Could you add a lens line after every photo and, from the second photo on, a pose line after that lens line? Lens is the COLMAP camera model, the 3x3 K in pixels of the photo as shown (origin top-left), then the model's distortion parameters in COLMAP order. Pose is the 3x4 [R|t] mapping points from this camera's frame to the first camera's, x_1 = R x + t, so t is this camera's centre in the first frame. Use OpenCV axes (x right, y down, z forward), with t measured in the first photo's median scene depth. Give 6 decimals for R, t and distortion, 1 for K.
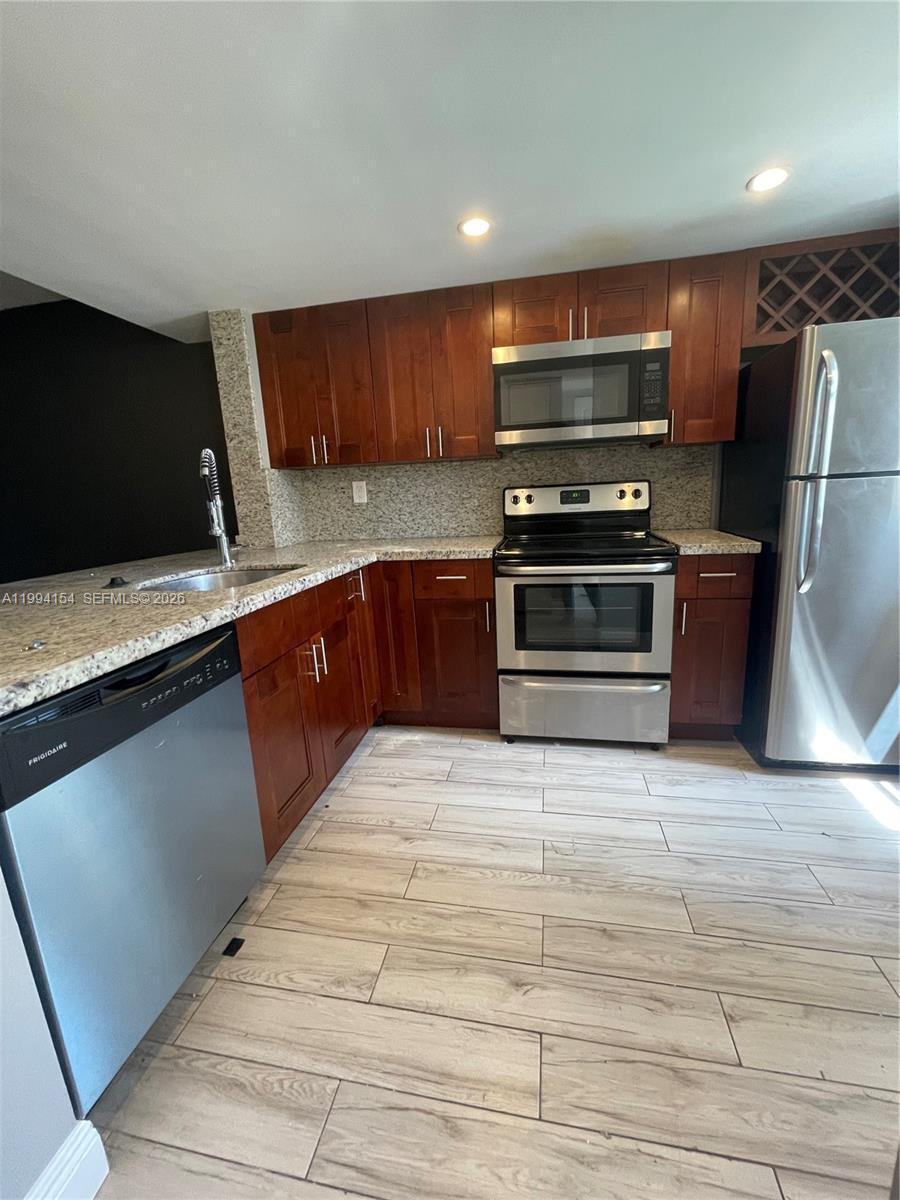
lens RADIAL K [[481.2, 0, 455.9], [0, 481.2, 594.5], [0, 0, 1]] dist [-0.001682, -0.000273]
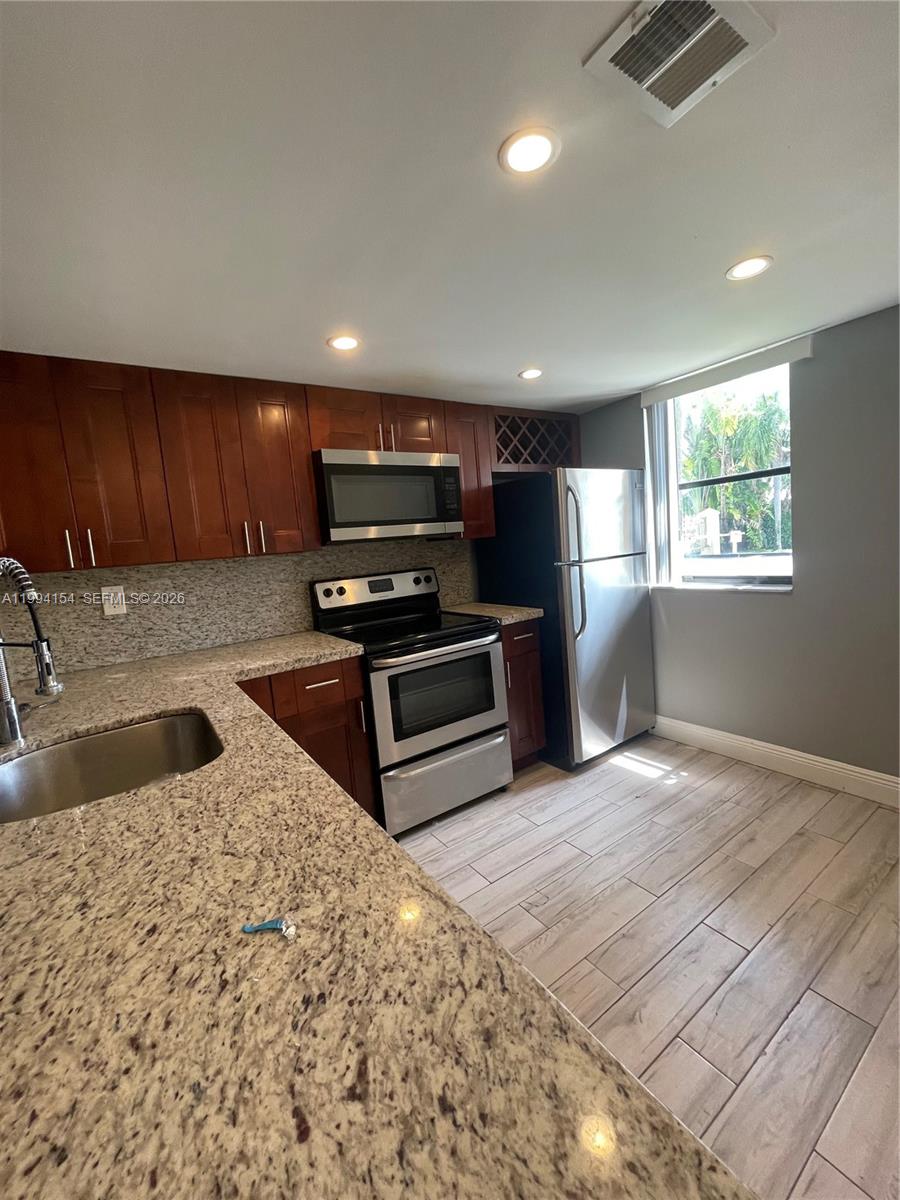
lens RADIAL K [[481.2, 0, 458.1], [0, 481.2, 595.9], [0, 0, 1]] dist [-0.001682, -0.000273]
pose [[0.703849, -0.088085, 0.704867, -0.458767], [0.197065, 0.977546, -0.074620, -0.080071], [-0.682467, 0.191426, 0.705404, 0.158303]]
